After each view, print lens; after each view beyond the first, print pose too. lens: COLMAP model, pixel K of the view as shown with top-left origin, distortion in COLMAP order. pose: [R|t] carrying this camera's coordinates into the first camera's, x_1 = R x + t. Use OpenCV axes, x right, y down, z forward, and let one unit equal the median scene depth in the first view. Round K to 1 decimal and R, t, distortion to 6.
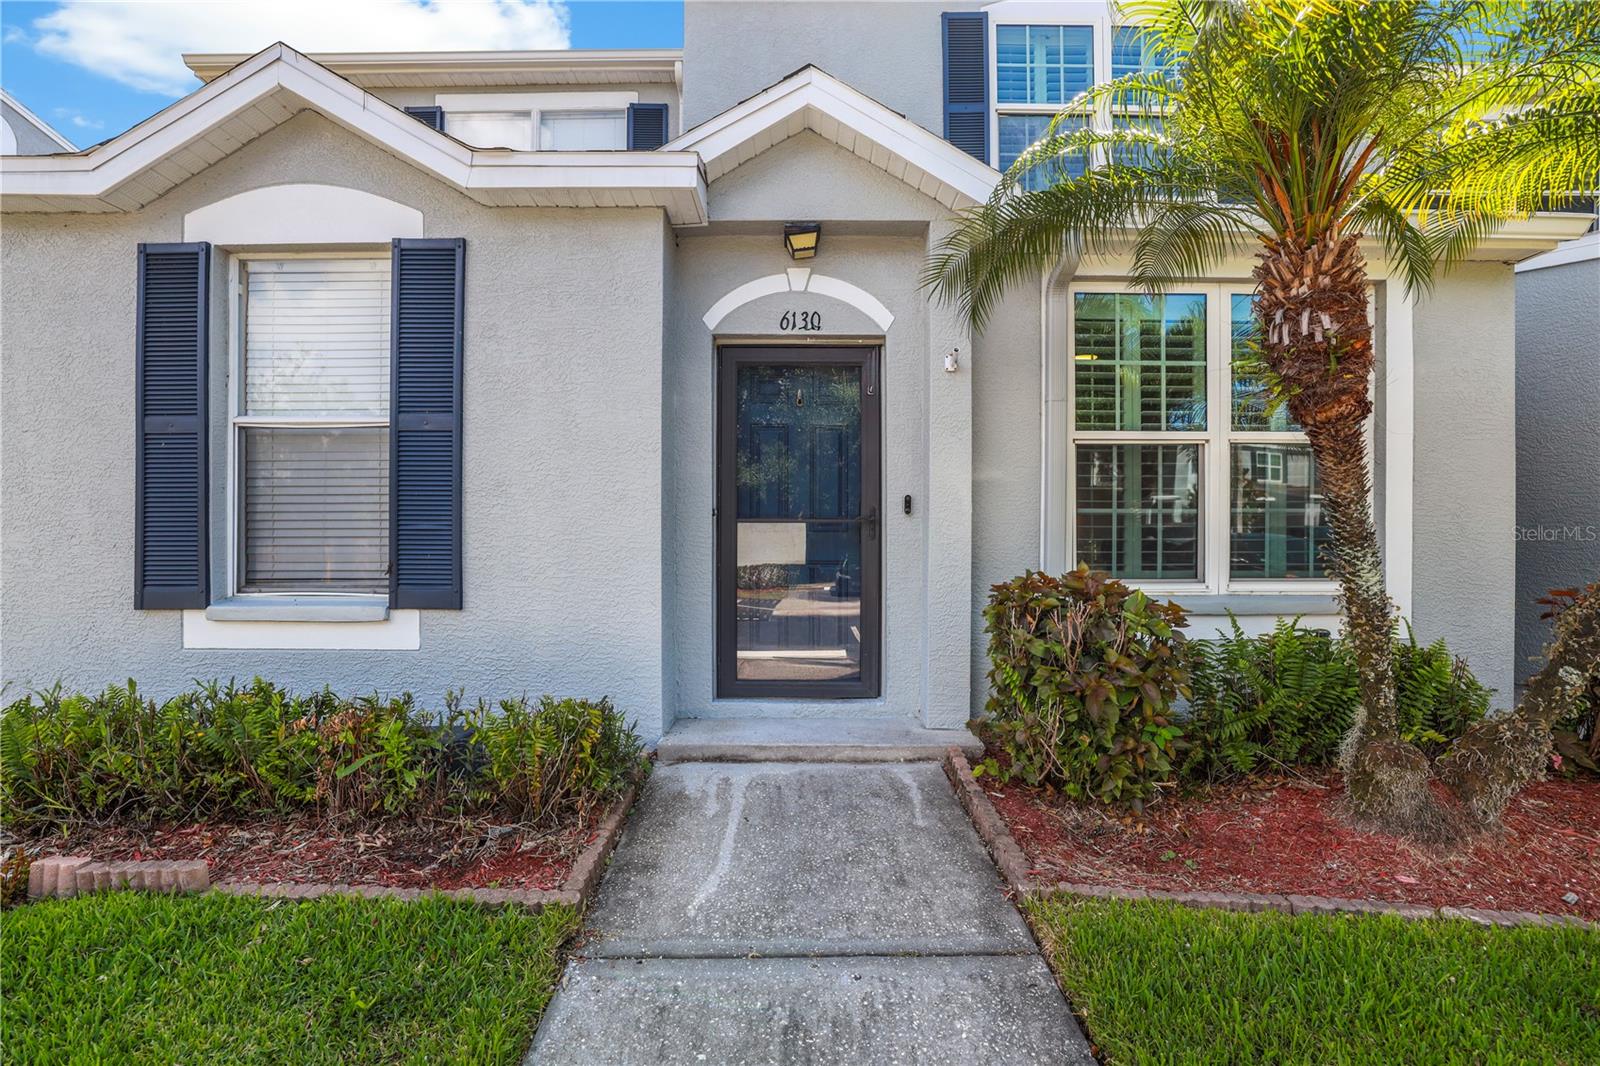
lens RADIAL K [[700.1, 0, 800.2], [0, 700.1, 526.5], [0, 0, 1]] dist [-0.024766, 0.002261]
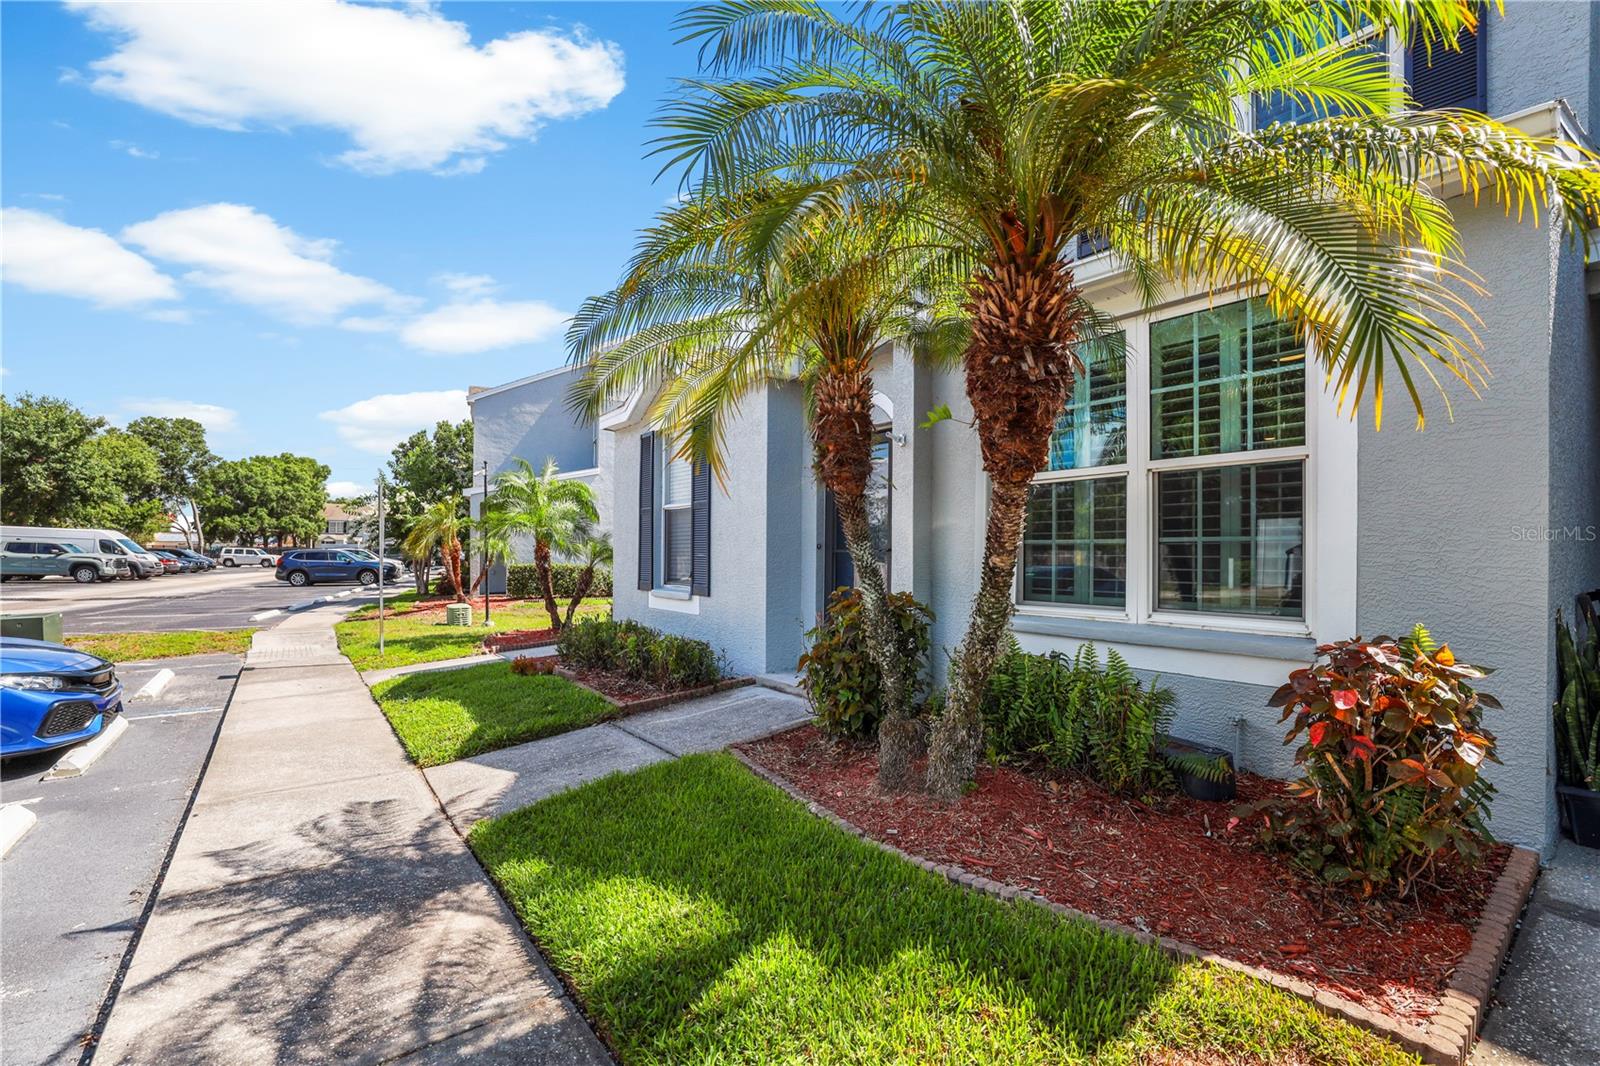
lens RADIAL K [[700.1, 0, 804.0], [0, 700.1, 546.8], [0, 0, 1]] dist [-0.024766, 0.002261]
pose [[0.600240, -0.008810, -0.799771, 1.123282], [-0.005307, 0.999873, -0.014997, 0.004251], [0.799802, 0.013247, 0.600118, 0.004663]]
